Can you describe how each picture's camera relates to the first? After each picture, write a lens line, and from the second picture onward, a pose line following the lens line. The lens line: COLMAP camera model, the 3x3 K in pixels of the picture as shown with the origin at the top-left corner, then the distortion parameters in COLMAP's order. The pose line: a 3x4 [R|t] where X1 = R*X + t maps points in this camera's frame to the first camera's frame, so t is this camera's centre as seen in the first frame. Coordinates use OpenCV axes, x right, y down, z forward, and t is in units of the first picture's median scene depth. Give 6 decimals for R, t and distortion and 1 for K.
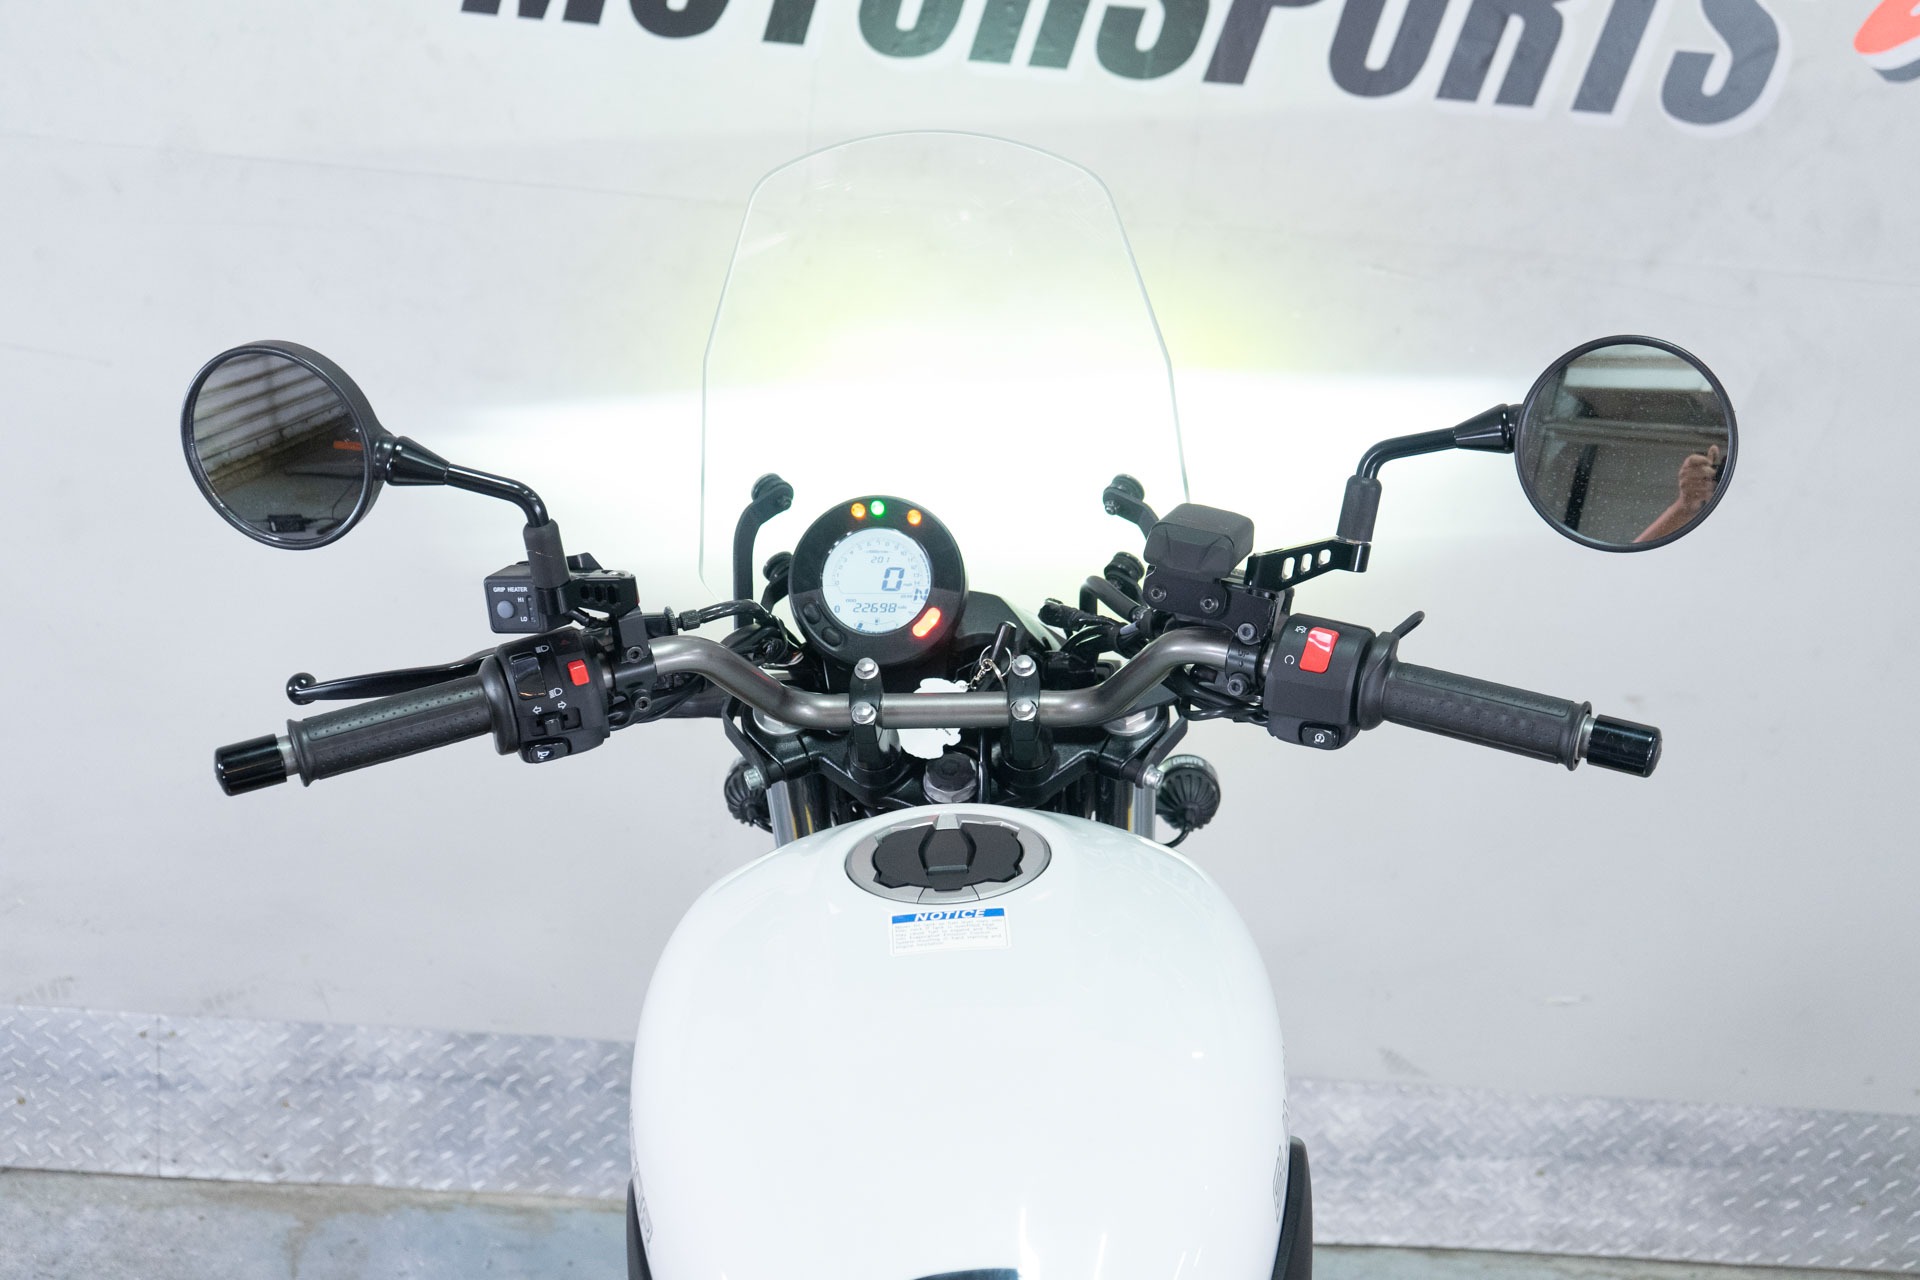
lens RADIAL K [[2378.6, 0, 960.0], [0, 2378.6, 640.0], [0, 0, 1]] dist [0.005542, -0.002487]
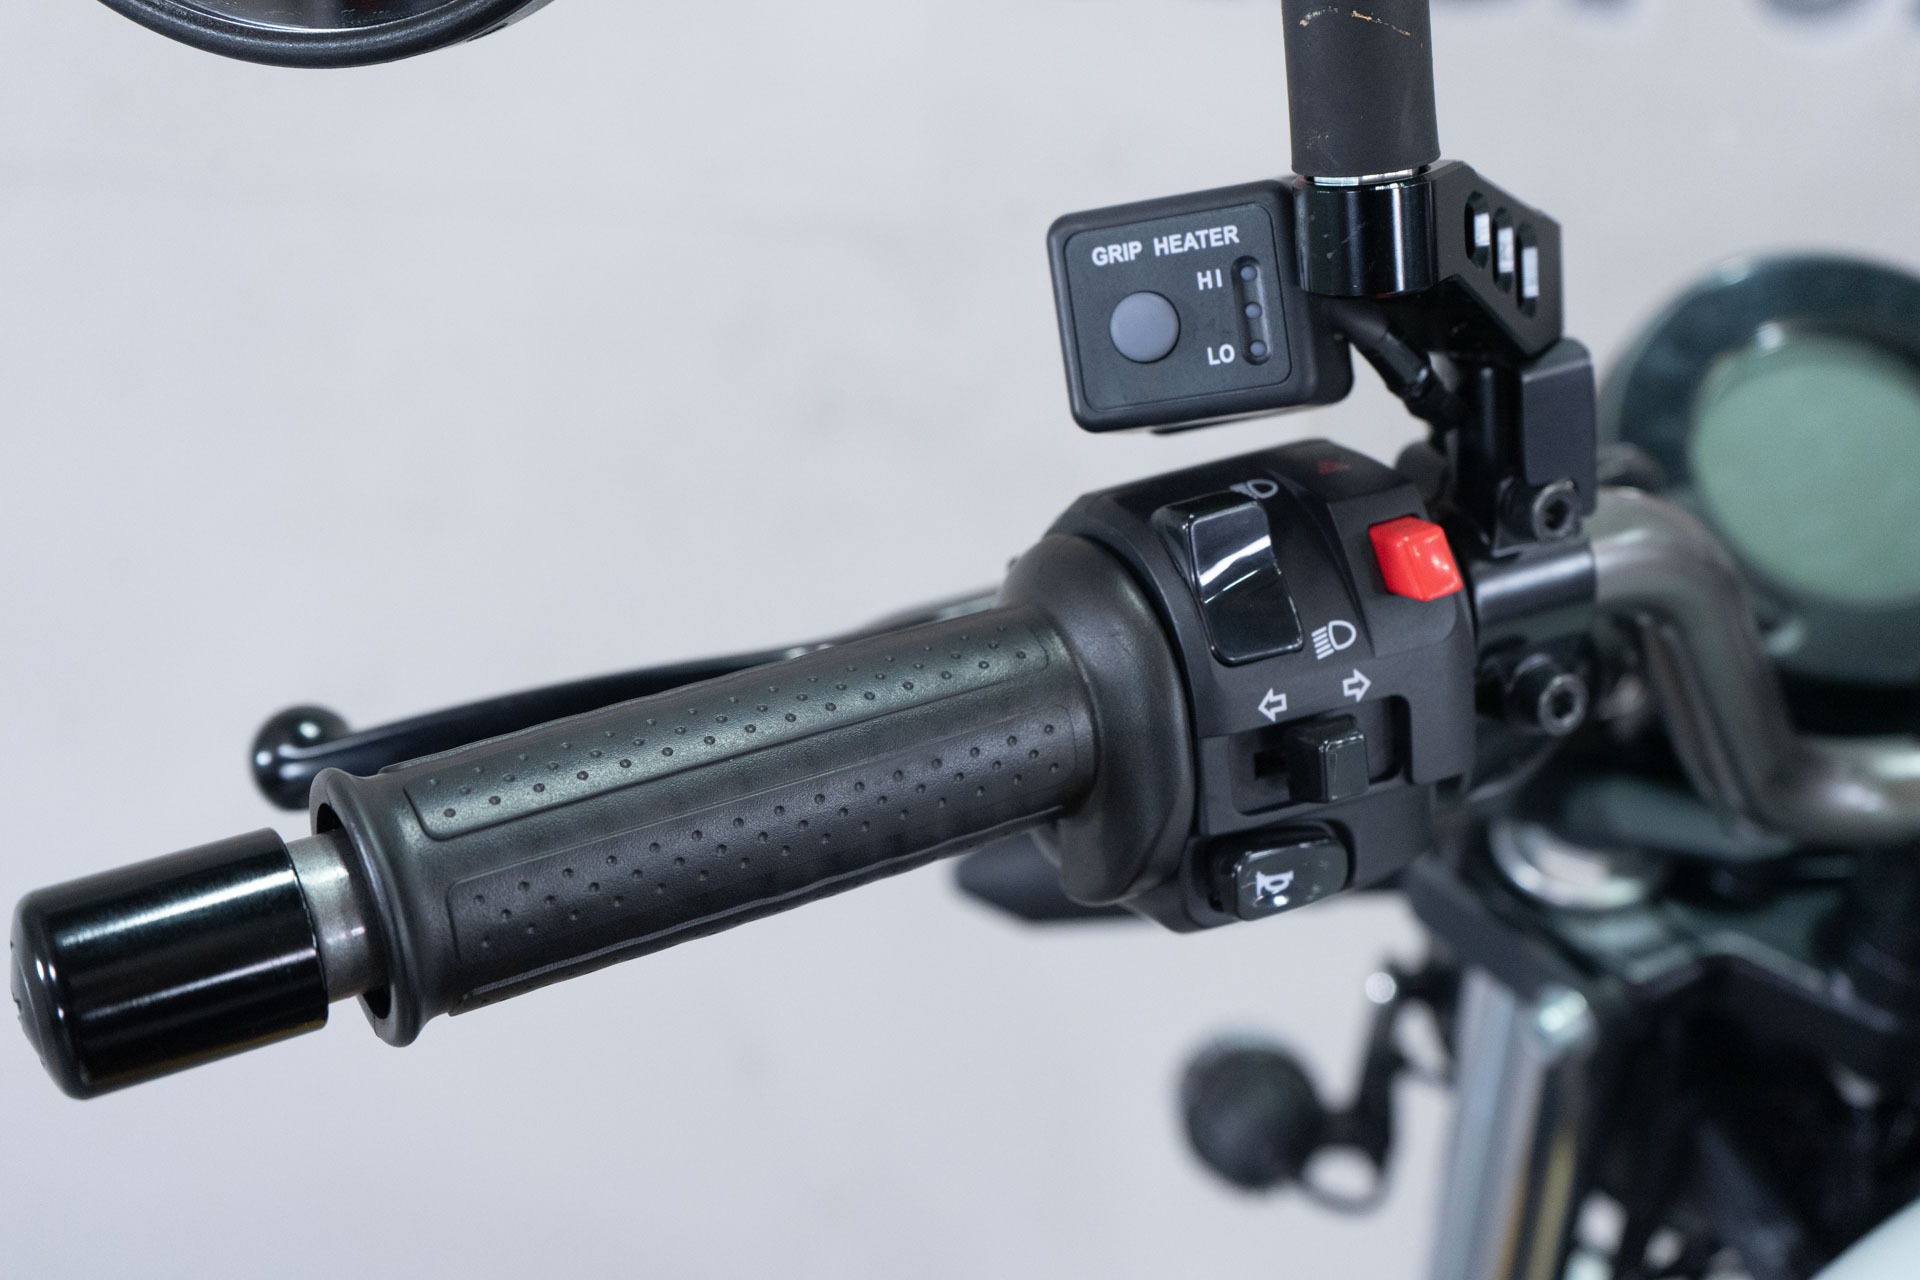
lens RADIAL K [[2534.2, 0, 960.0], [0, 2534.2, 640.0], [0, 0, 1]] dist [0.082370, -0.034155]
pose [[0.996664, -0.045178, 0.067967, -0.260145], [0.053977, 0.989543, -0.133756, 0.065190], [-0.061214, 0.136979, 0.988681, 0.815477]]
